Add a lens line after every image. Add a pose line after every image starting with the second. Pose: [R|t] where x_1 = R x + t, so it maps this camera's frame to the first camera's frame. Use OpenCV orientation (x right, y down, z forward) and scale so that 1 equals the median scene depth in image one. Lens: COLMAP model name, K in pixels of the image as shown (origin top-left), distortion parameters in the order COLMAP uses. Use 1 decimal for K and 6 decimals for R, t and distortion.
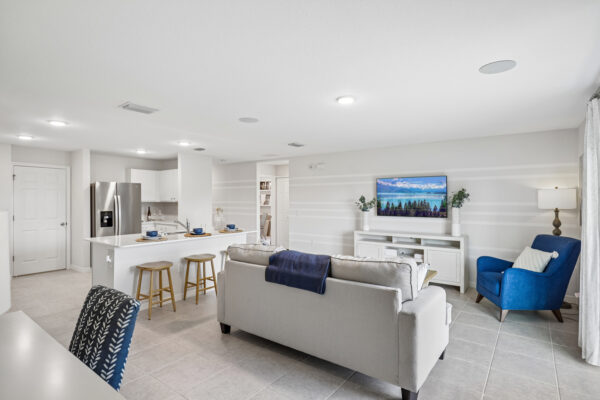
lens RADIAL K [[327.9, 0, 300.0], [0, 327.9, 200.0], [0, 0, 1]] dist [0.016965, -0.000637]
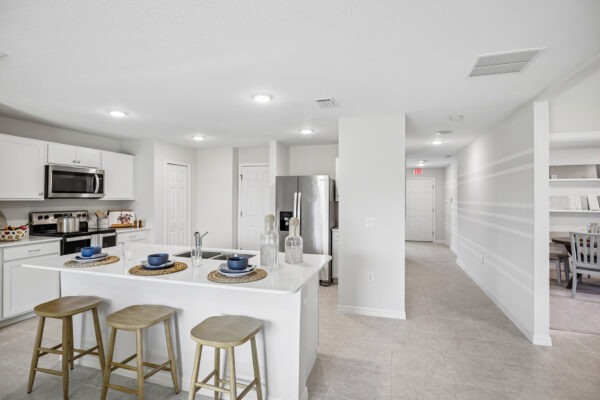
lens RADIAL K [[307.1, 0, 300.0], [0, 307.1, 200.0], [0, 0, 1]] dist [0.003338, 0.000330]
pose [[0.341424, 0.008531, -0.939871, 0.149620], [-0.008080, 0.999949, 0.006141, 0.000036], [0.939875, 0.005498, 0.341475, 0.751461]]
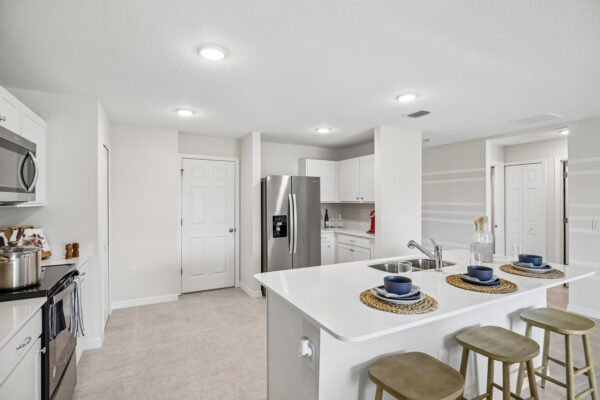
lens RADIAL K [[307.1, 0, 300.0], [0, 307.1, 200.0], [0, 0, 1]] dist [0.003338, 0.000330]
pose [[0.905828, 0.000915, -0.423645, -0.255659], [-0.001206, 0.999999, -0.000420, 0.000225], [0.423644, 0.000891, 0.905828, 0.401247]]
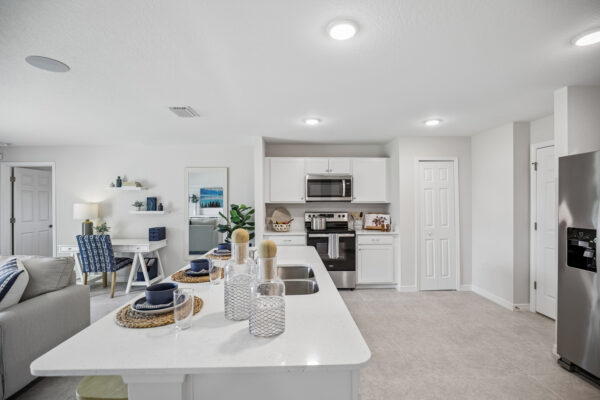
lens RADIAL K [[279.5, 0, 300.0], [0, 279.5, 200.0], [0, 0, 1]] dist [-0.013570, 0.000636]
pose [[-0.770929, 0.003667, -0.636911, -0.119442], [0.002147, 0.999993, 0.003159, -0.001624], [0.636918, 0.001068, -0.770931, 1.019267]]
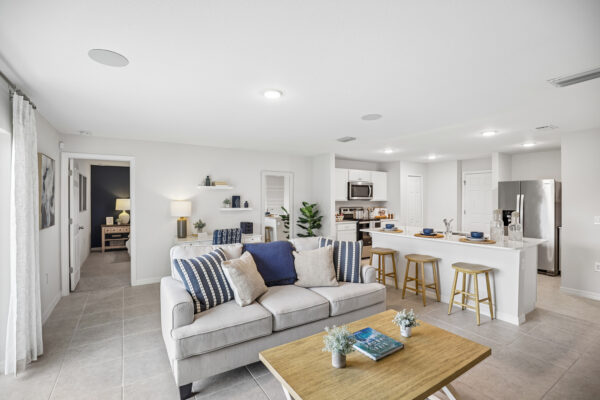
lens RADIAL K [[279.5, 0, 300.0], [0, 279.5, 200.0], [0, 0, 1]] dist [-0.013570, 0.000636]
pose [[-0.333997, 0.003230, -0.942569, 0.421987], [-0.003577, 0.999983, 0.004695, 0.000651], [0.942567, 0.004940, -0.333979, 0.664963]]
